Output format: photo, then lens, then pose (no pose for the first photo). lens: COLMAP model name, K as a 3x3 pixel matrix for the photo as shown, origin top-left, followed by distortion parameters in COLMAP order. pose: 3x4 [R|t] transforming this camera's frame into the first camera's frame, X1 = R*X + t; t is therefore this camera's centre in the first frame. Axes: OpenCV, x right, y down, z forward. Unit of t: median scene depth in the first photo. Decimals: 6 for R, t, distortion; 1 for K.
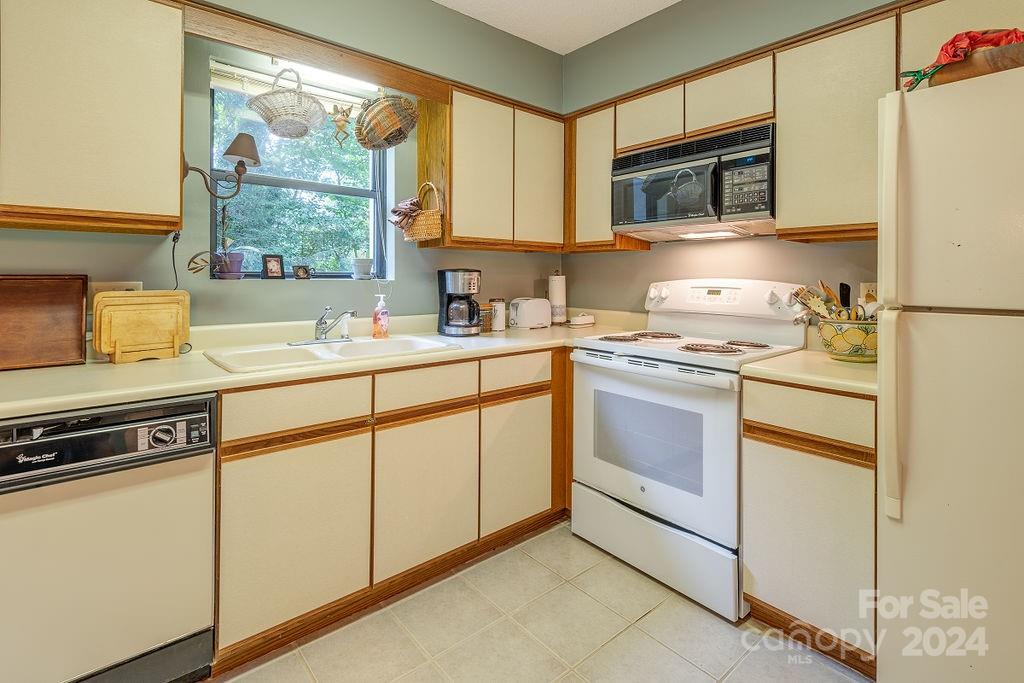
lens RADIAL K [[483.4, 0, 512.9], [0, 483.4, 277.8], [0, 0, 1]] dist [0.020823, -0.013066]
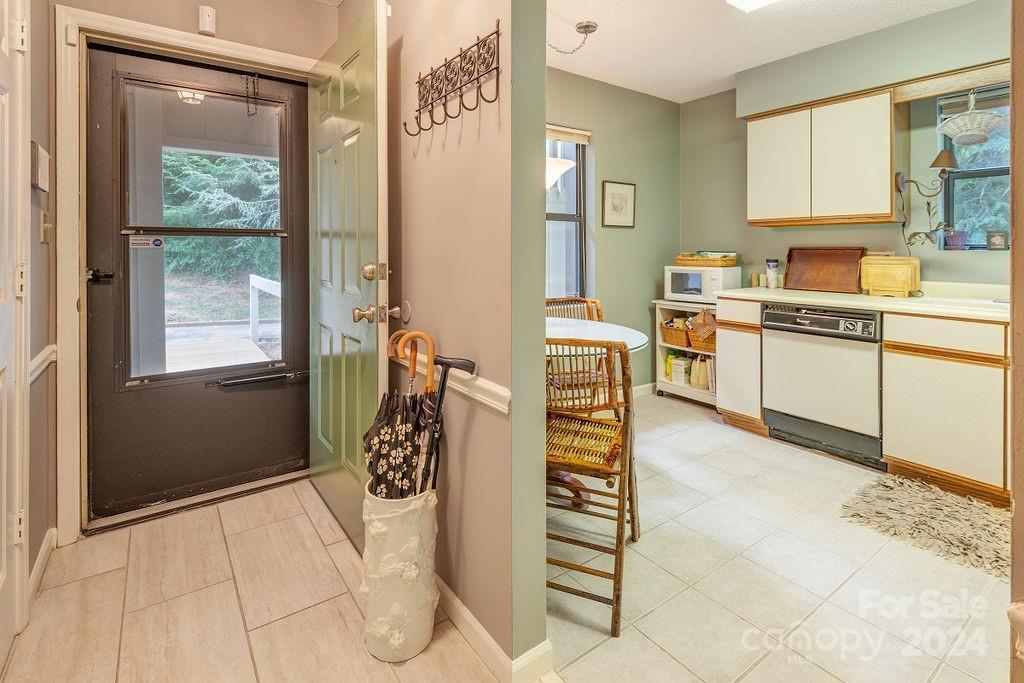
lens RADIAL K [[491.2, 0, 510.7], [0, 491.2, 250.1], [0, 0, 1]] dist [0.004330, 0.000071]
pose [[-0.088917, 0.000926, -0.996039, 0.959230], [0.002390, 0.999997, 0.000717, -0.000425], [0.996036, -0.002317, -0.088919, -0.154021]]
